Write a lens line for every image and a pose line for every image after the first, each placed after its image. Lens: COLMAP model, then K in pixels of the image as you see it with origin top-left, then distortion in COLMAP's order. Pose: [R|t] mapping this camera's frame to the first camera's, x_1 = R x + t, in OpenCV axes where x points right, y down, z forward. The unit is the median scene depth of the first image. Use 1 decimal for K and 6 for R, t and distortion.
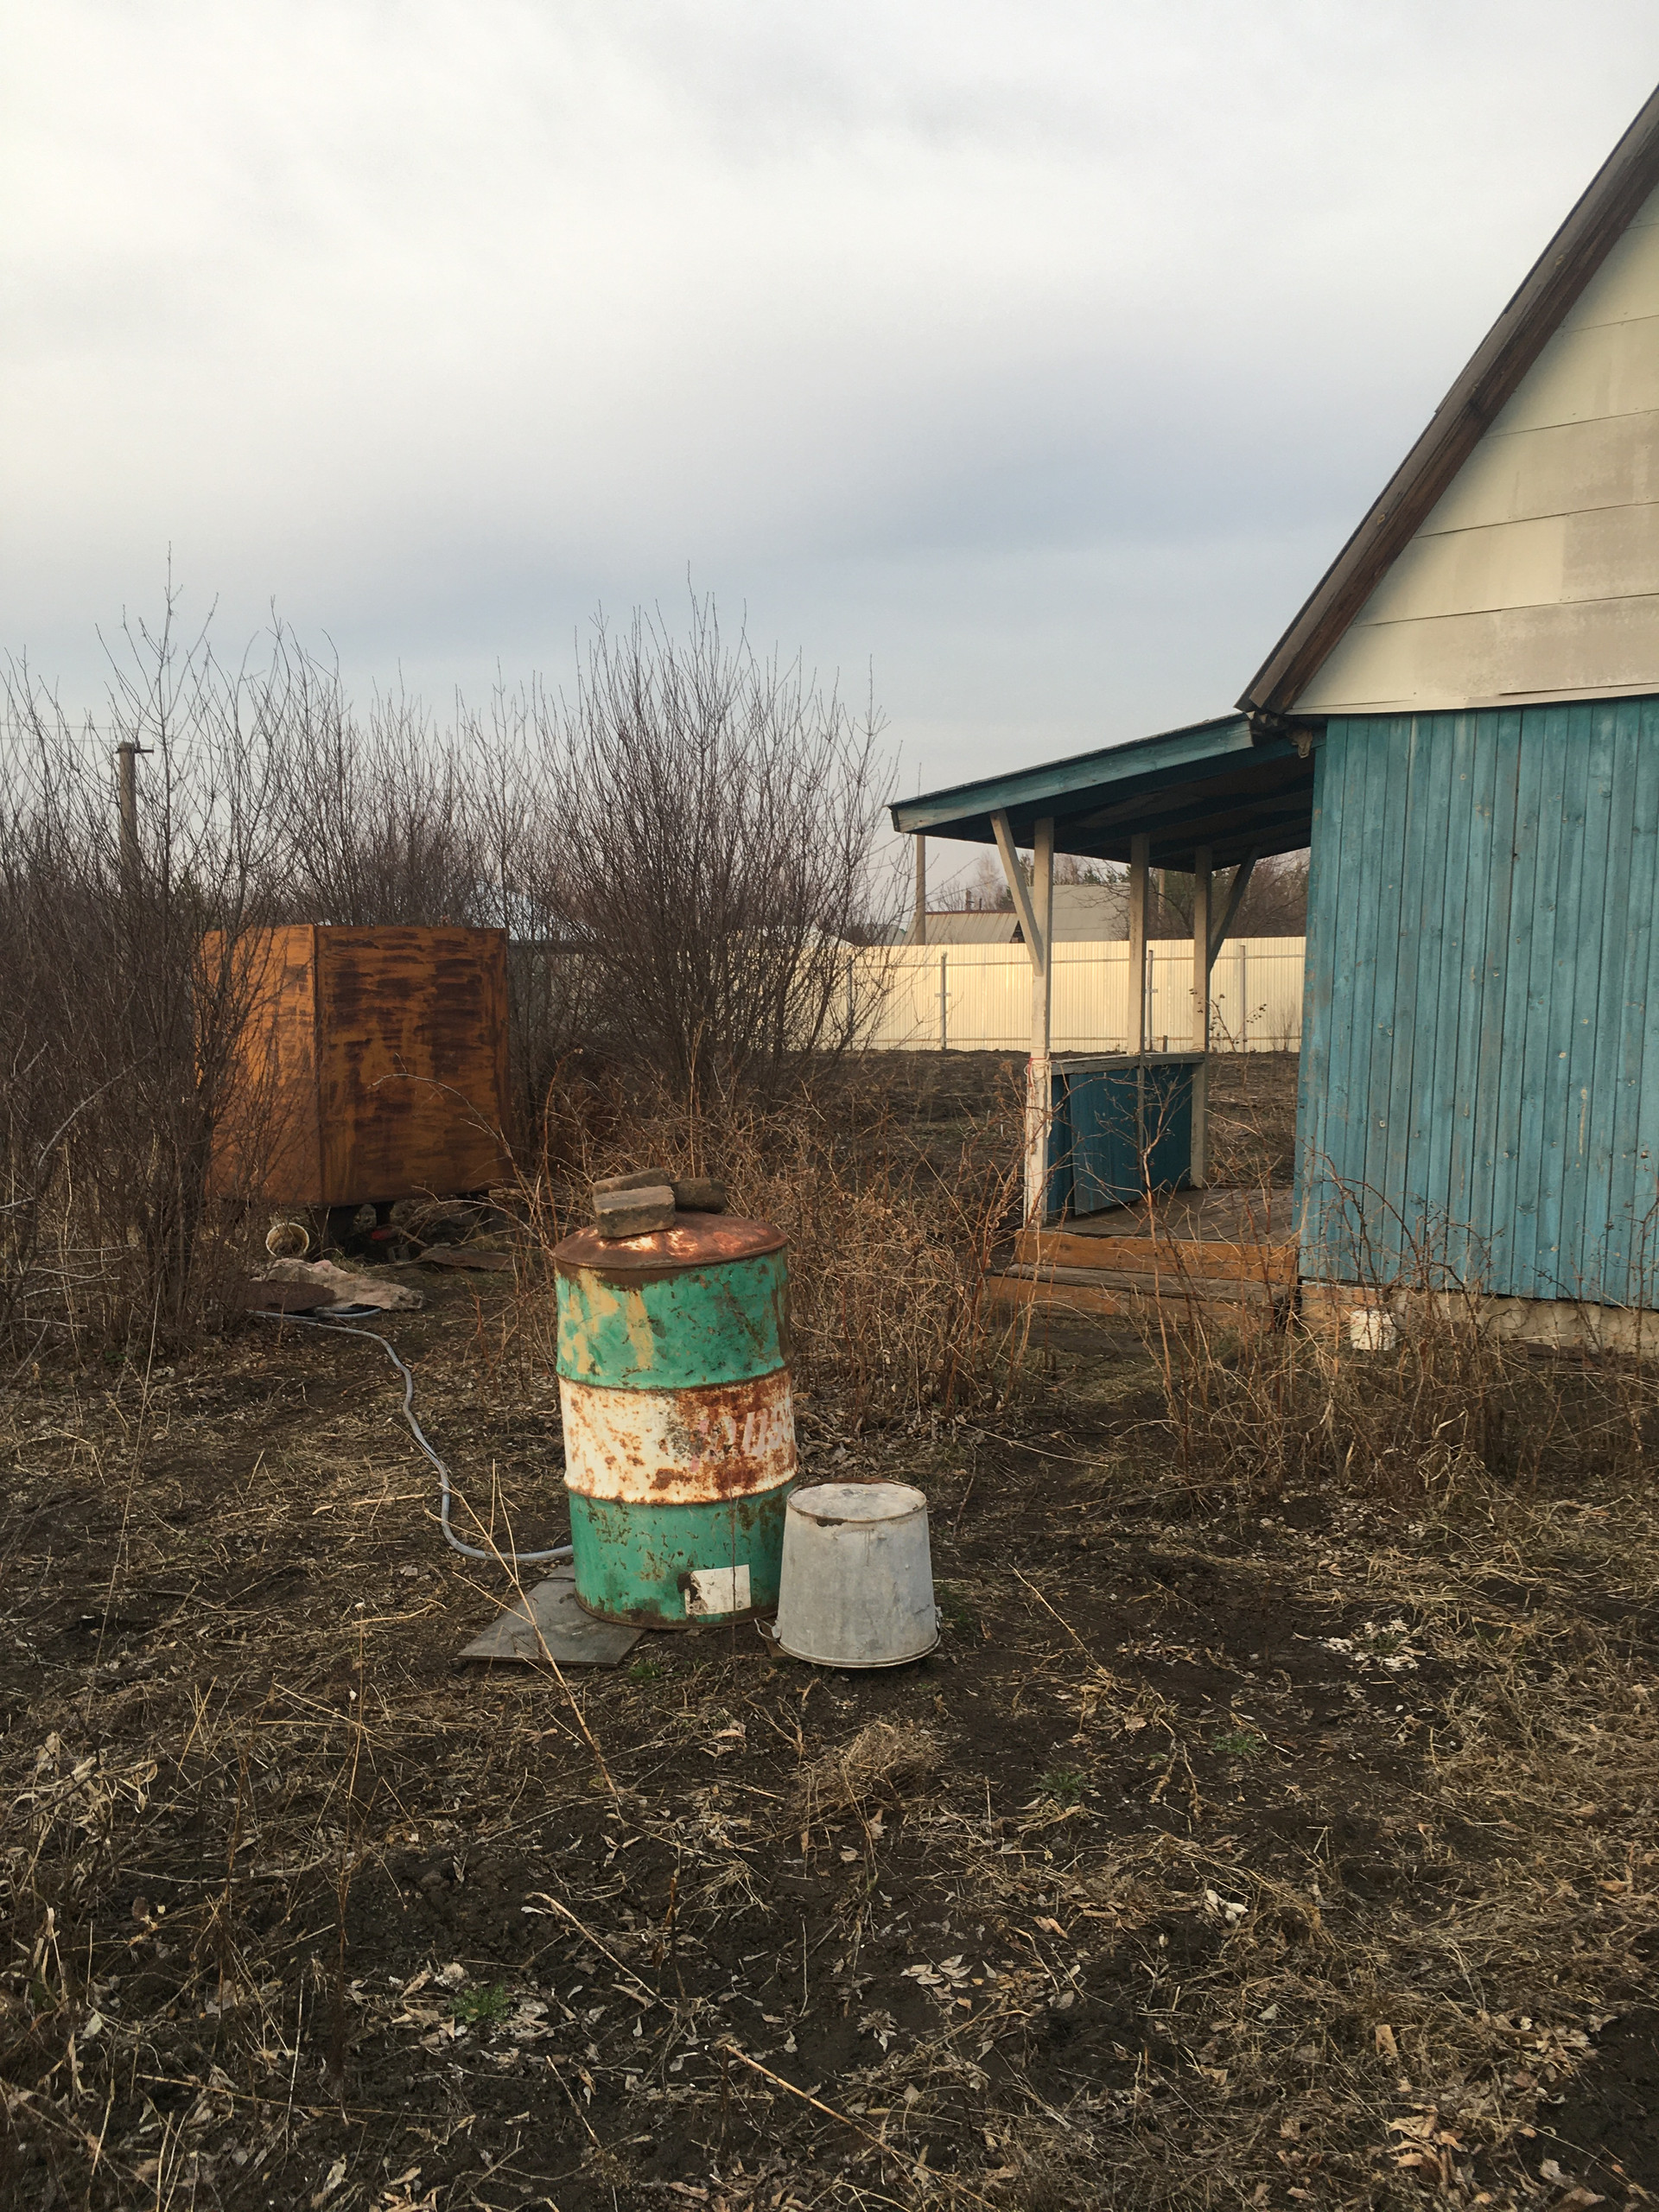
lens RADIAL K [[1866.3, 0, 837.7], [0, 1866.3, 1095.8], [0, 0, 1]] dist [0.078121, -0.089727]
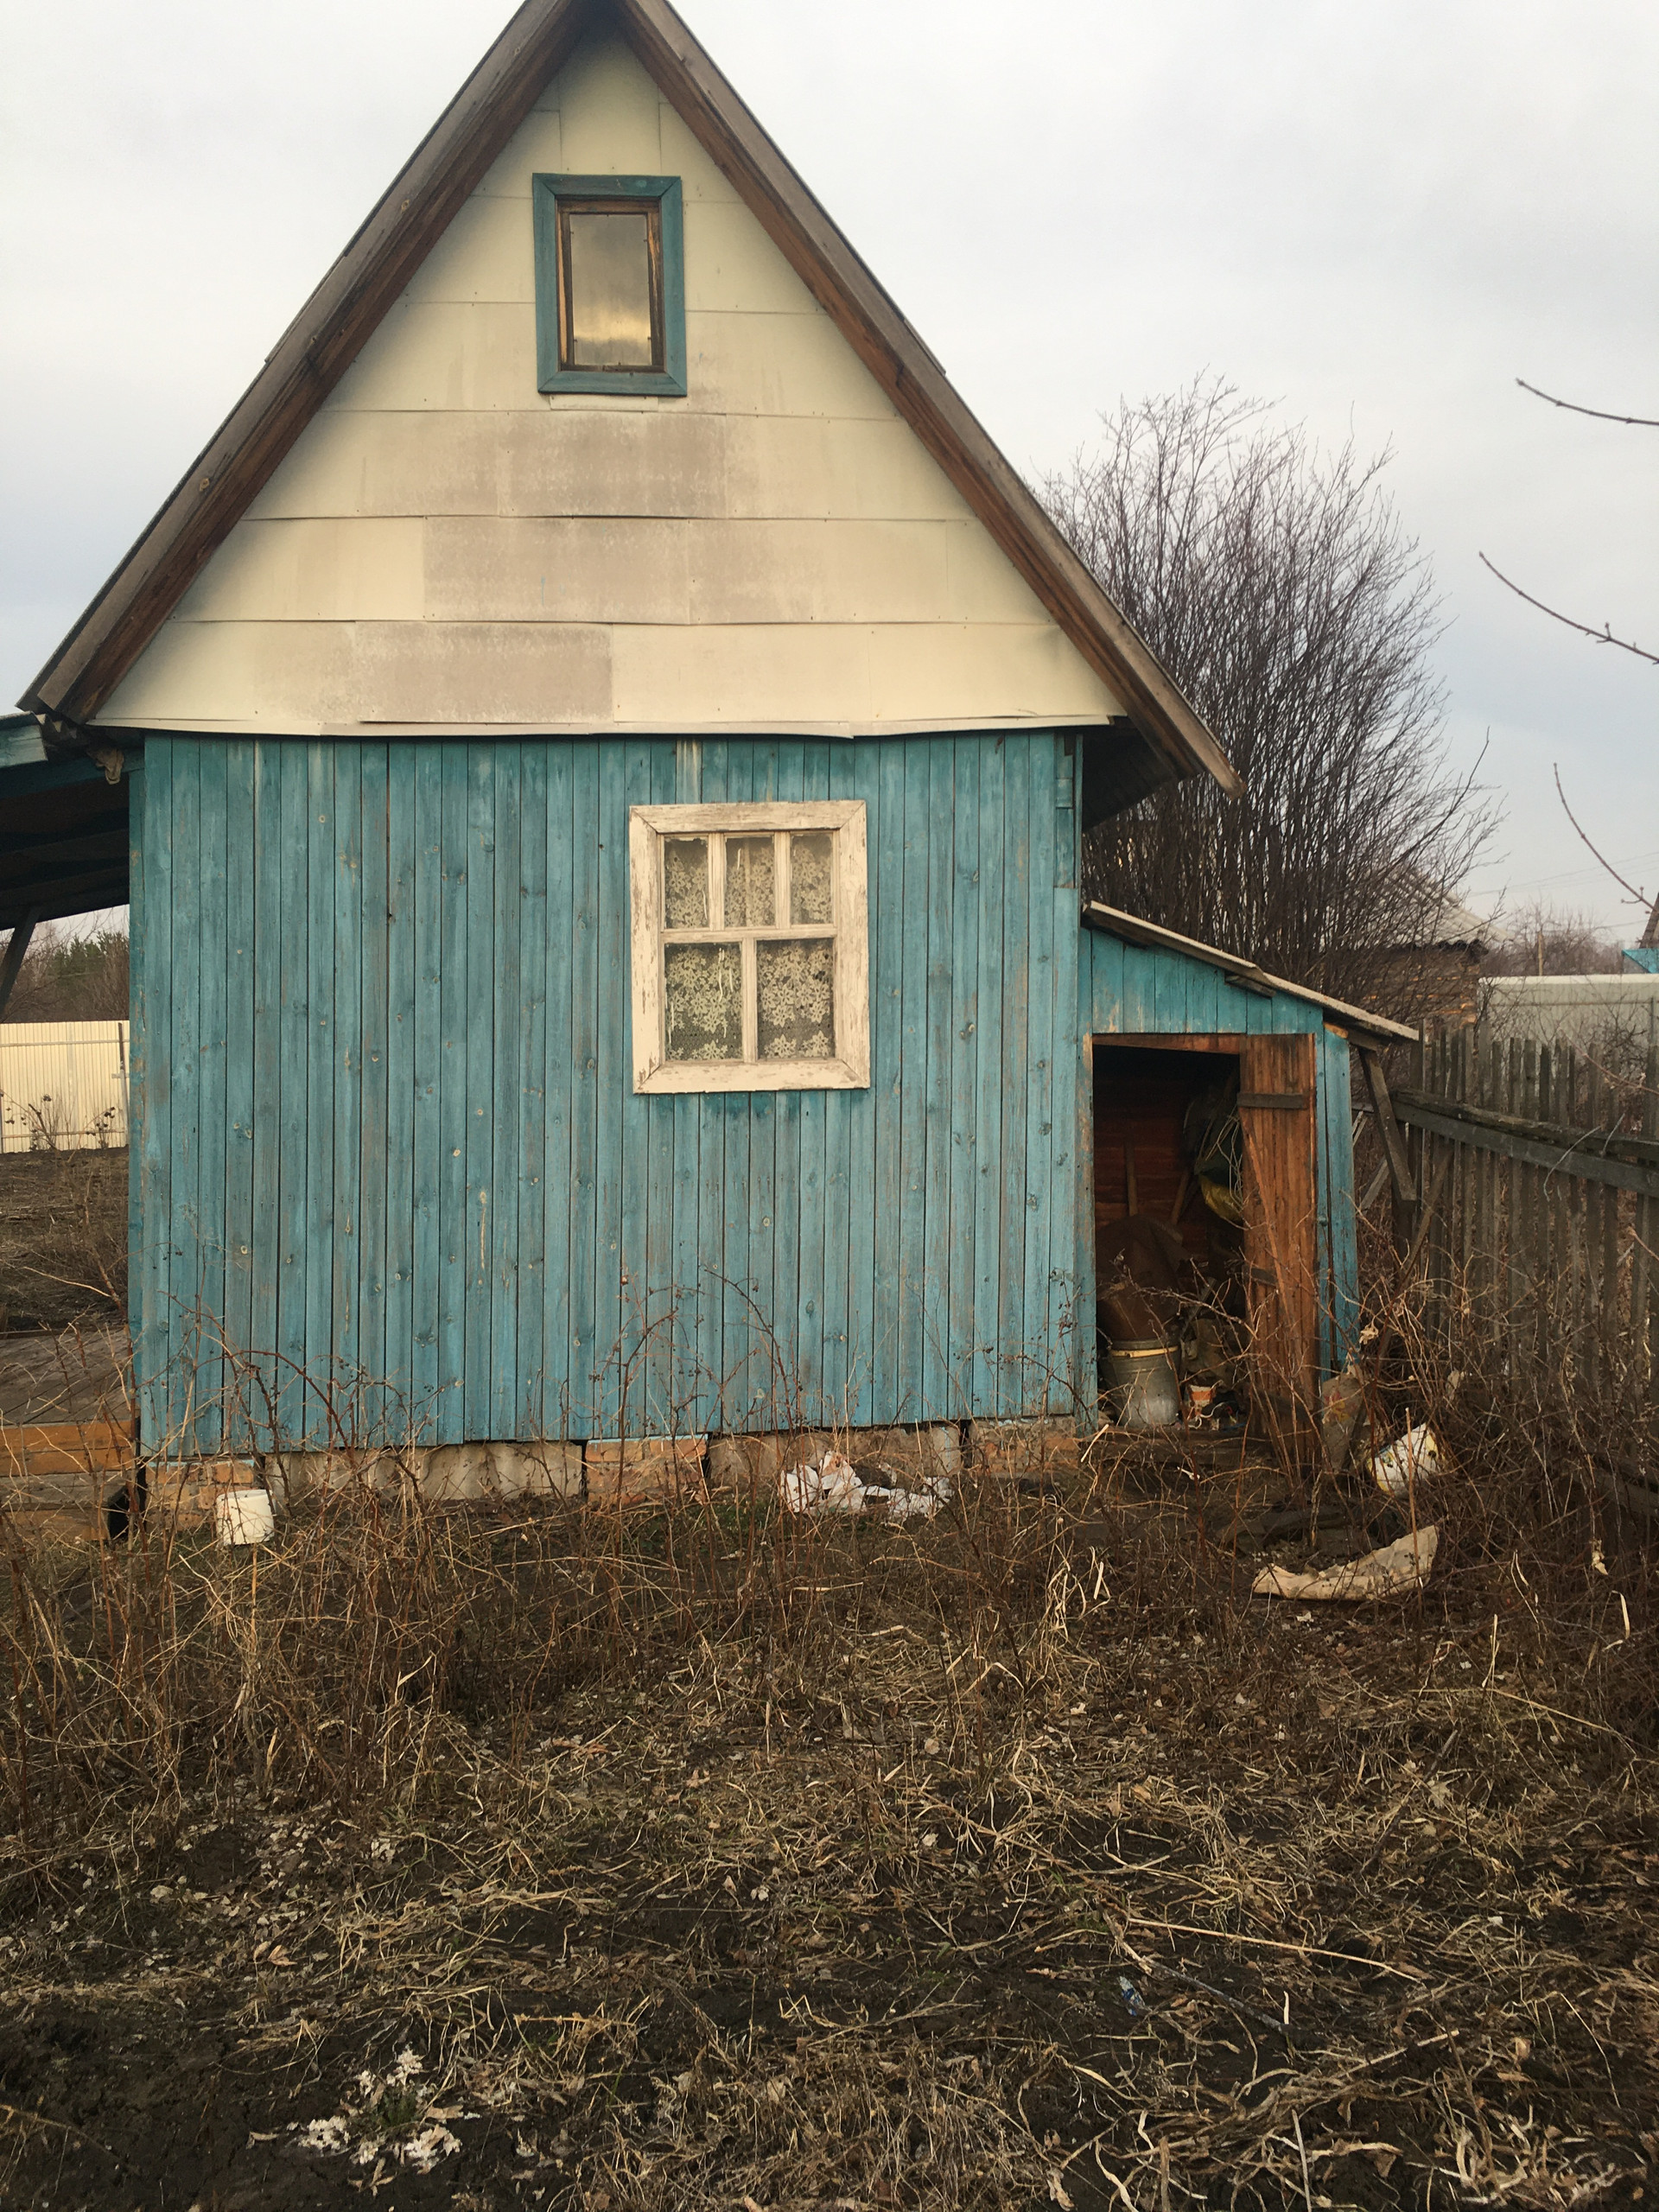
lens RADIAL K [[1866.3, 0, 837.7], [0, 1866.3, 1095.8], [0, 0, 1]] dist [0.078121, -0.089727]
pose [[0.803465, -0.032342, 0.594473, 0.023967], [0.059238, 0.997911, -0.025772, -0.015738], [-0.592398, 0.055922, 0.803702, 0.227481]]
